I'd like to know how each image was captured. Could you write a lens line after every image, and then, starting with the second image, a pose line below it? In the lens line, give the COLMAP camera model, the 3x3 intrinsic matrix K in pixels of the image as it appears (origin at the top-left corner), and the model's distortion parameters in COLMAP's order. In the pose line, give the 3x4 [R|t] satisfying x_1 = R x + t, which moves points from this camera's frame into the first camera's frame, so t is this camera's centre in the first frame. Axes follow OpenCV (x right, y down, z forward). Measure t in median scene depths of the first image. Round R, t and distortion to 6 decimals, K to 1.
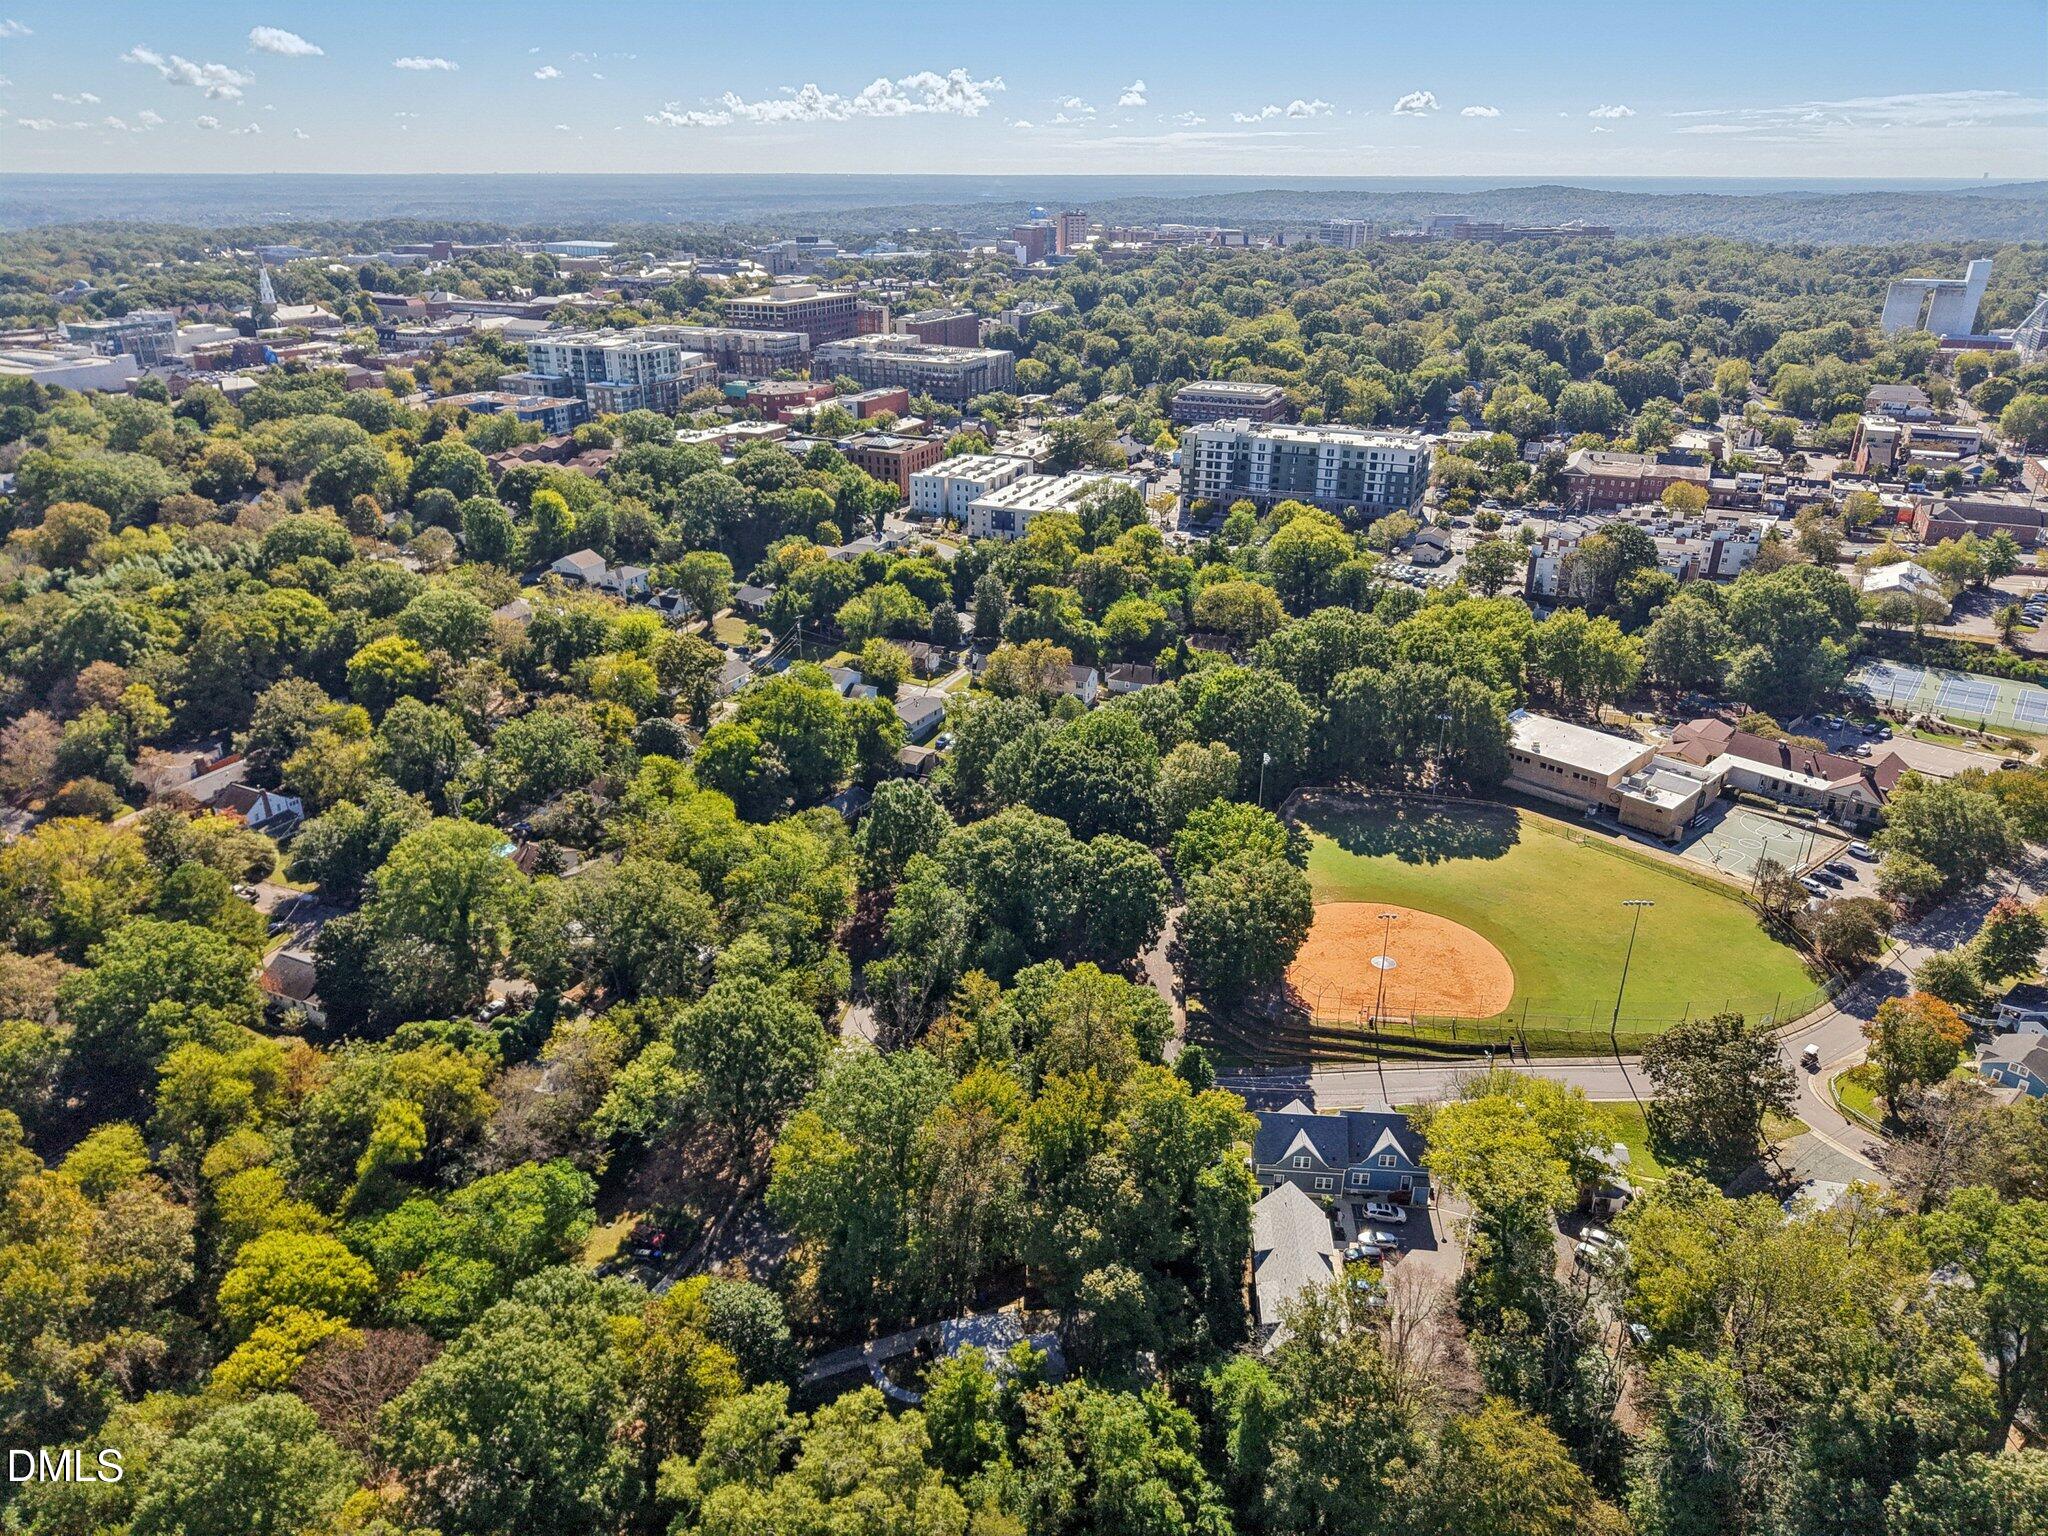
lens RADIAL K [[1418.6, 0, 1024.0], [0, 1418.6, 768.0], [0, 0, 1]] dist [0.008738, -0.011265]
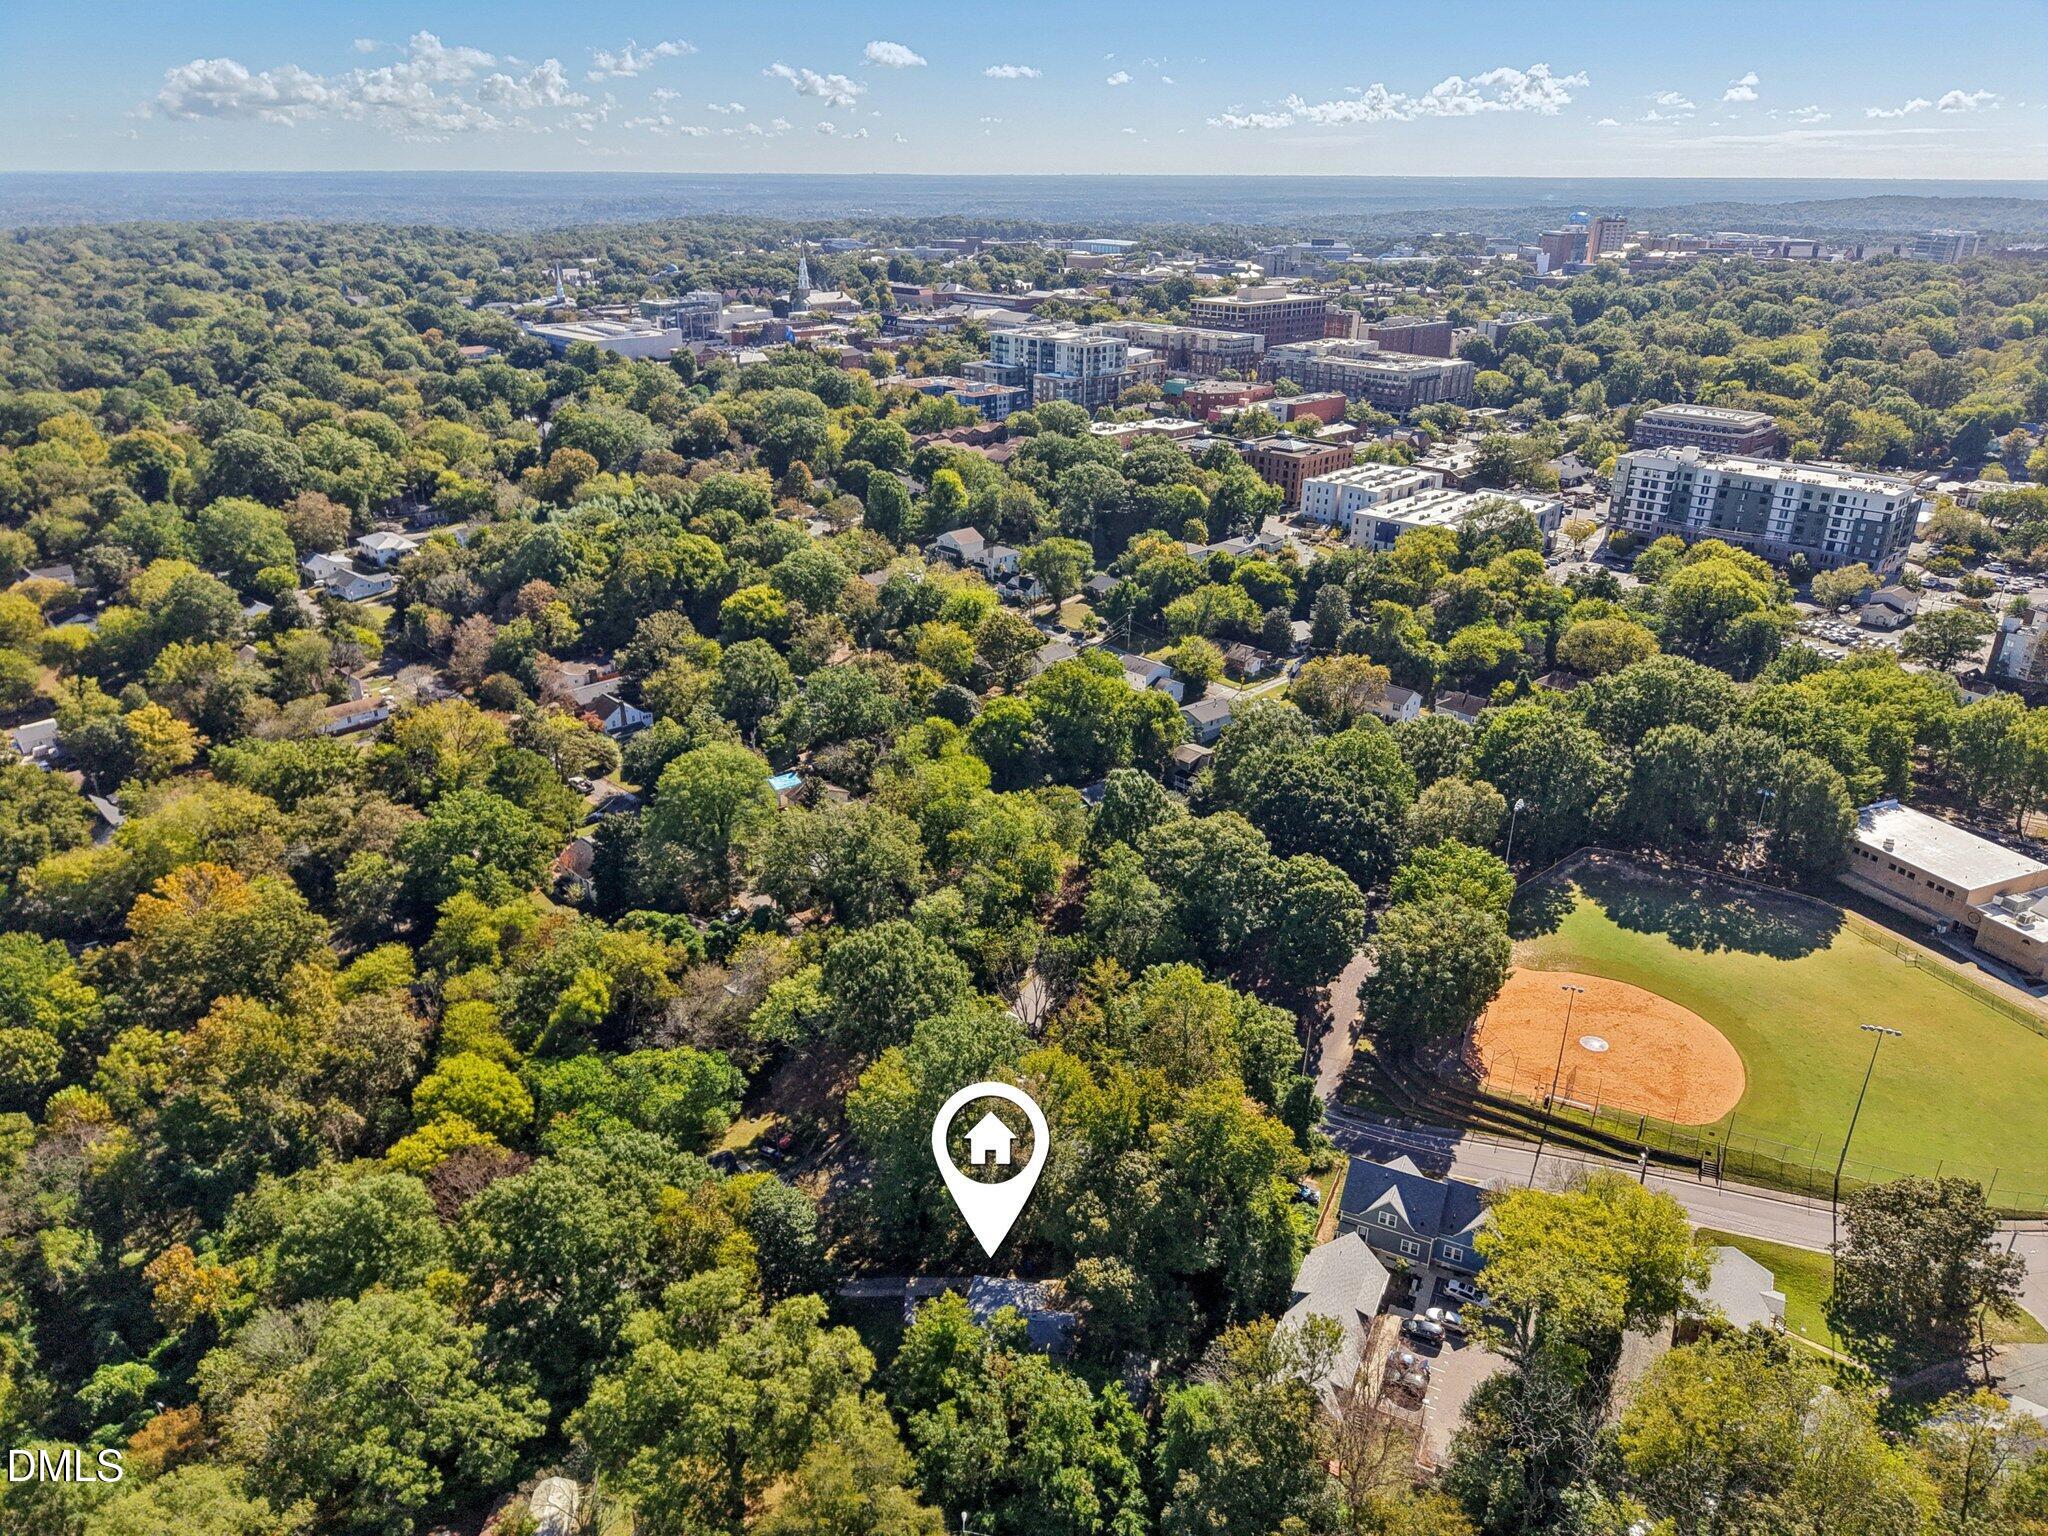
lens RADIAL K [[1428.5, 0, 1024.0], [0, 1428.5, 768.0], [0, 0, 1]] dist [0.010307, -0.007910]
pose [[0.930159, 0.143633, -0.337897, 0.154587], [-0.144791, 0.989219, 0.021920, -0.003646], [0.337403, 0.028536, 0.940928, 0.007449]]
